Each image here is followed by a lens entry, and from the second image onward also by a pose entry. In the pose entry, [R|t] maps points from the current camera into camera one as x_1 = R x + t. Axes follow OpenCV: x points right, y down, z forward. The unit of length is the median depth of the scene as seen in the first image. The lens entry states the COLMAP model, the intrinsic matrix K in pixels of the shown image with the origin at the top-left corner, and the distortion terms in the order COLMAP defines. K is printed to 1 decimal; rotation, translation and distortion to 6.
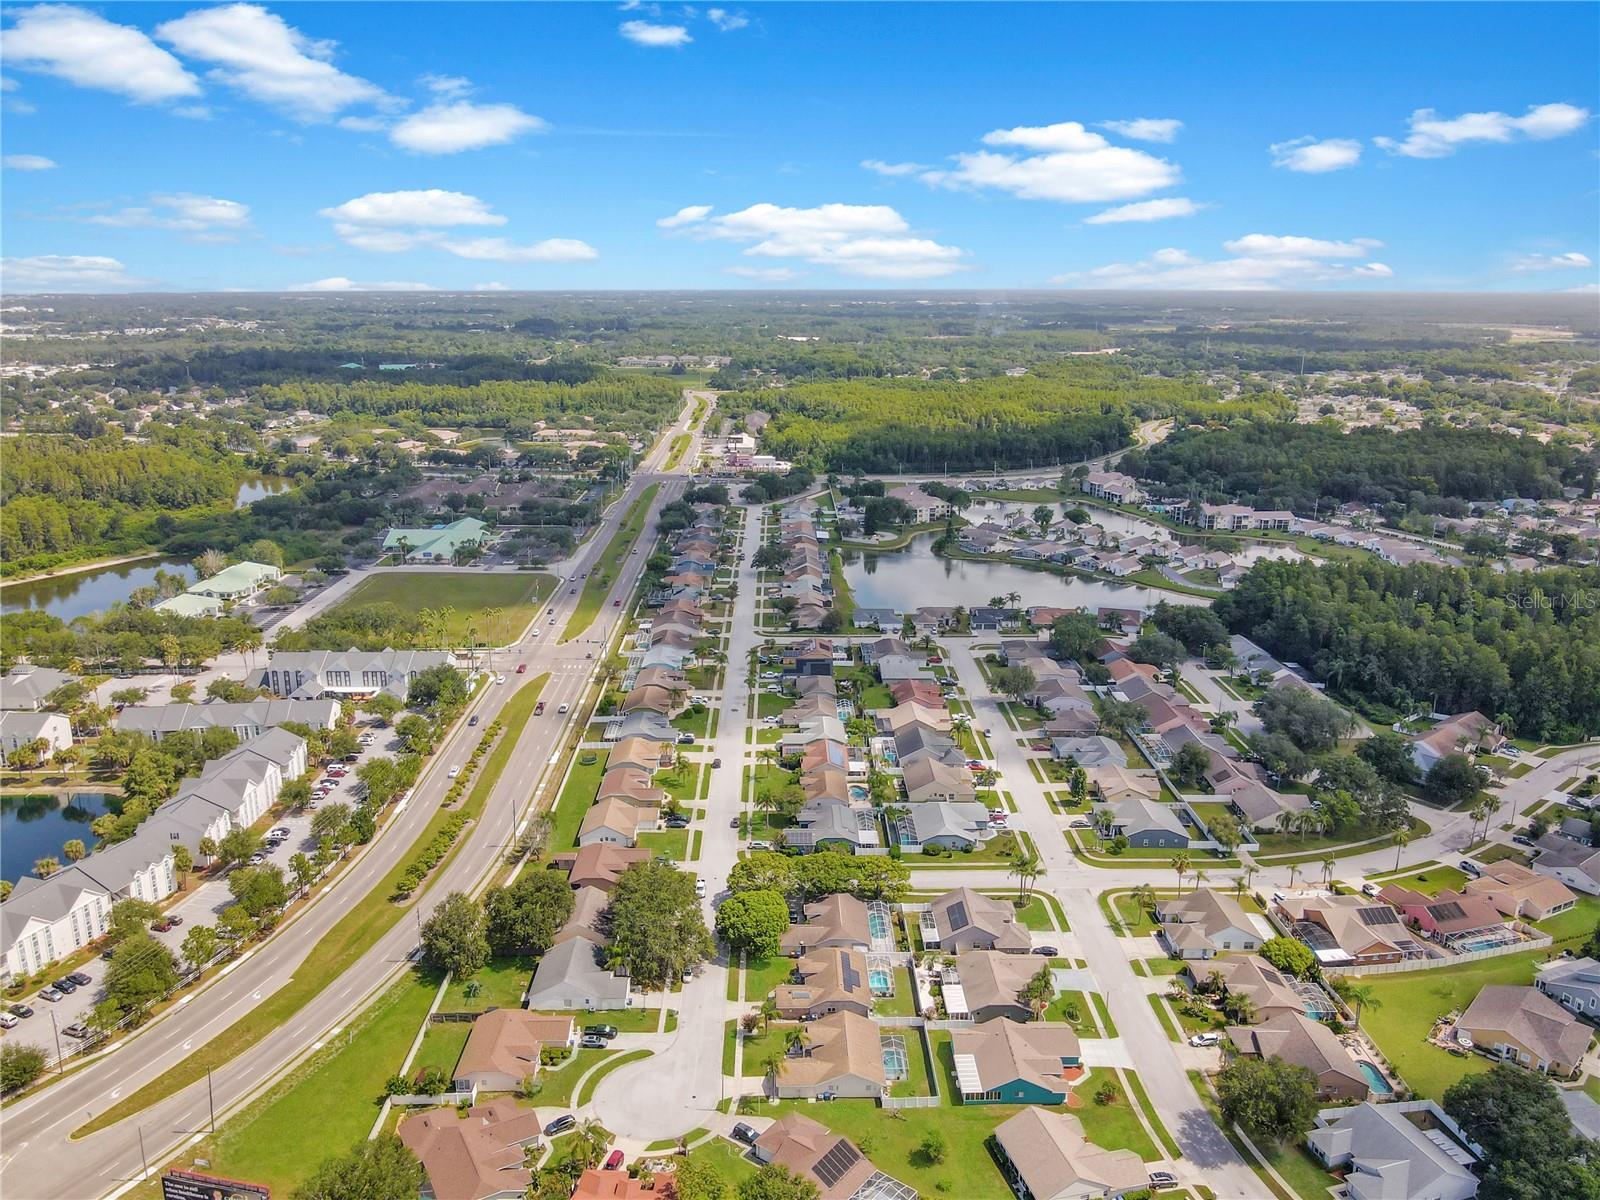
lens RADIAL K [[1154.9, 0, 839.1], [0, 1154.9, 838.7], [0, 0, 1]] dist [0.019551, -0.001556]
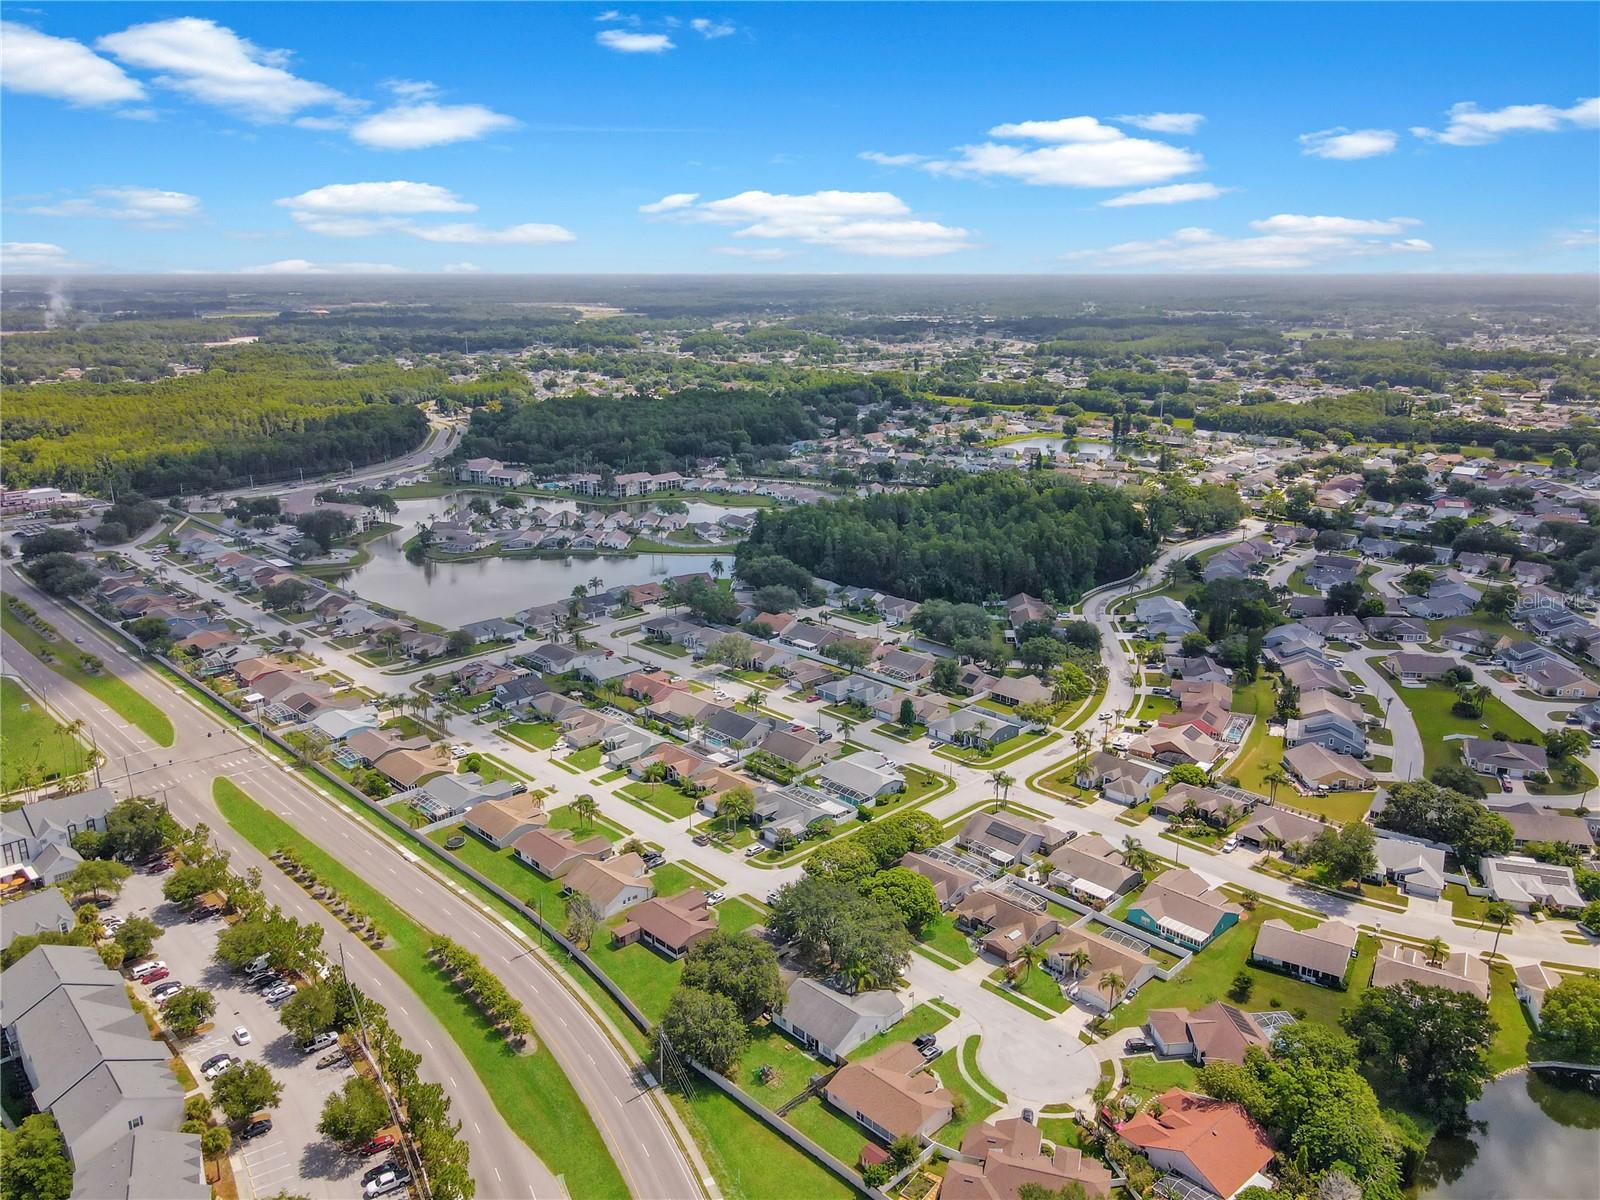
lens RADIAL K [[1139.4, 0, 800.7], [0, 1139.4, 817.6], [0, 0, 1]] dist [0.030274, -0.000965]
pose [[0.743965, -0.313341, 0.590197, -0.464556], [0.312394, 0.943870, 0.107326, -0.085574], [-0.590699, 0.104527, 0.800093, 0.158978]]
